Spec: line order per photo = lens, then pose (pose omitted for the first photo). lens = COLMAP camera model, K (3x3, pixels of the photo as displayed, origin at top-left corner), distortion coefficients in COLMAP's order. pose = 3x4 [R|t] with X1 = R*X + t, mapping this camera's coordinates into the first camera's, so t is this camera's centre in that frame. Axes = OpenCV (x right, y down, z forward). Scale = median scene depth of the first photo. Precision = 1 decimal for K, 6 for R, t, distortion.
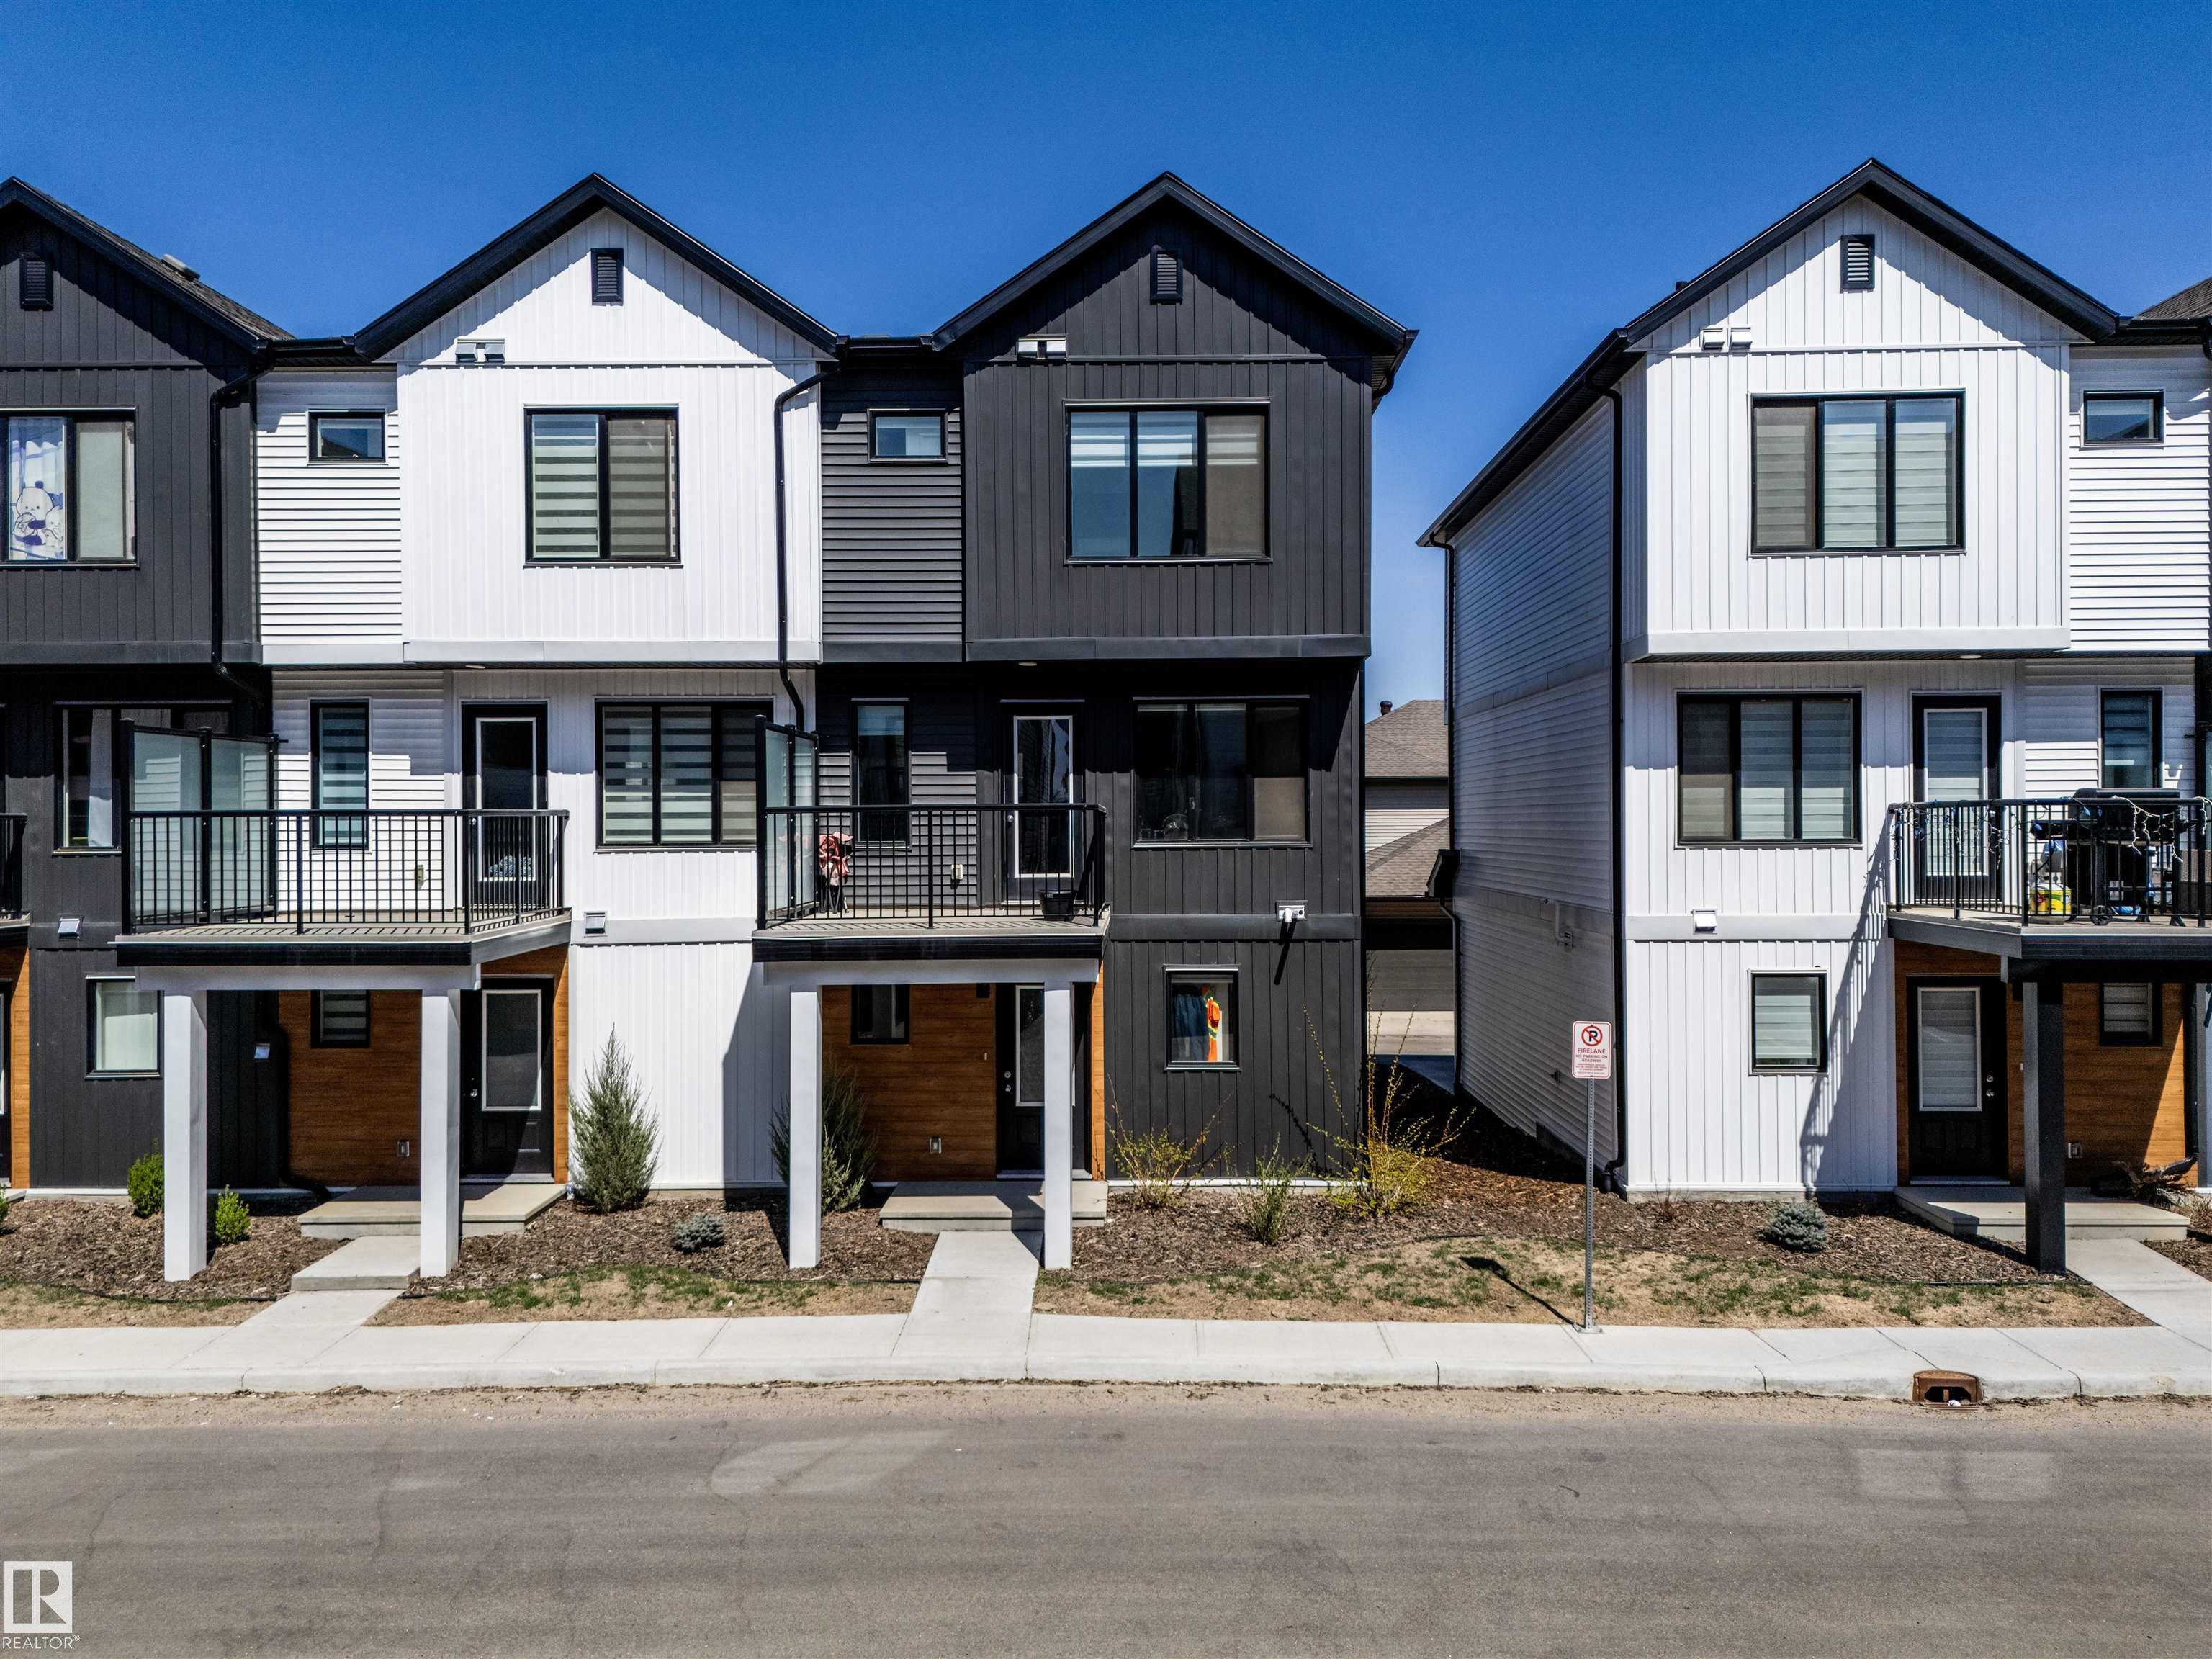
lens RADIAL K [[1627.0, 0, 1106.0], [0, 1627.0, 829.5], [0, 0, 1]] dist [0.062388, -0.044794]
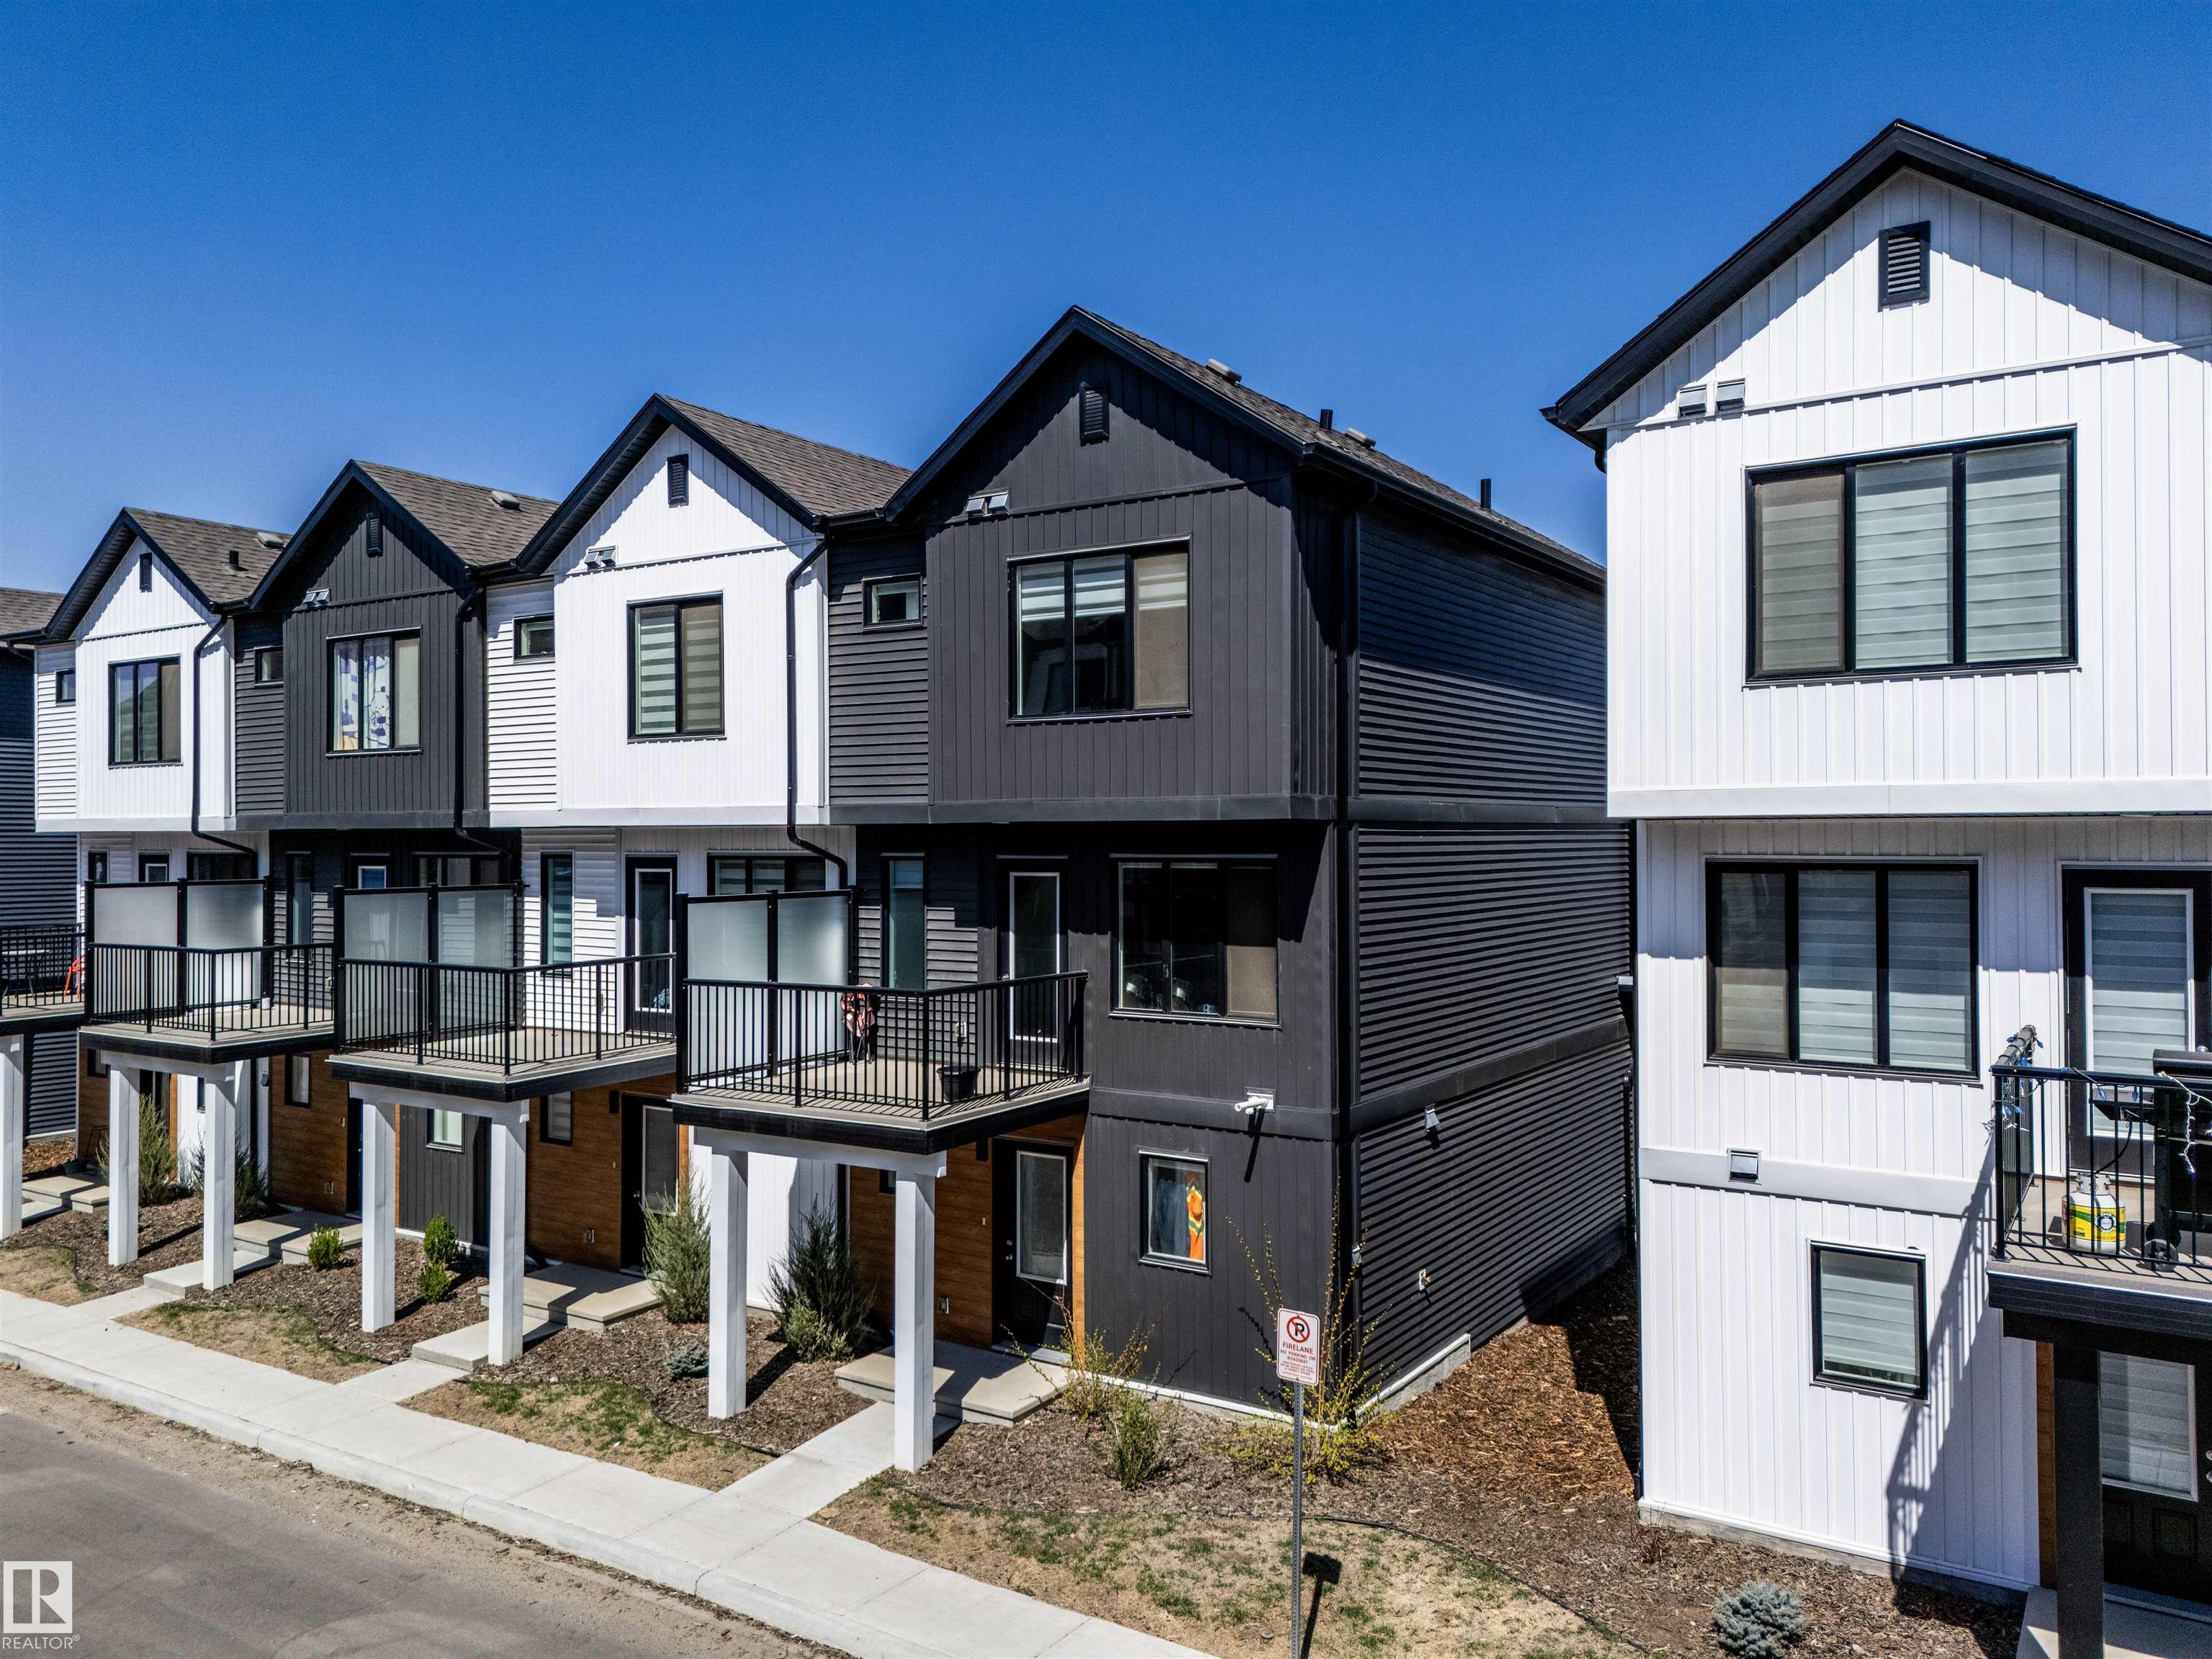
lens RADIAL K [[1627.0, 0, 1106.0], [0, 1627.0, 829.5], [0, 0, 1]] dist [0.062388, -0.044794]
pose [[0.846080, -0.000419, -0.533055, 0.534077], [-0.001632, 0.999993, -0.003376, -0.097089], [0.533053, 0.003726, 0.846074, 0.217108]]
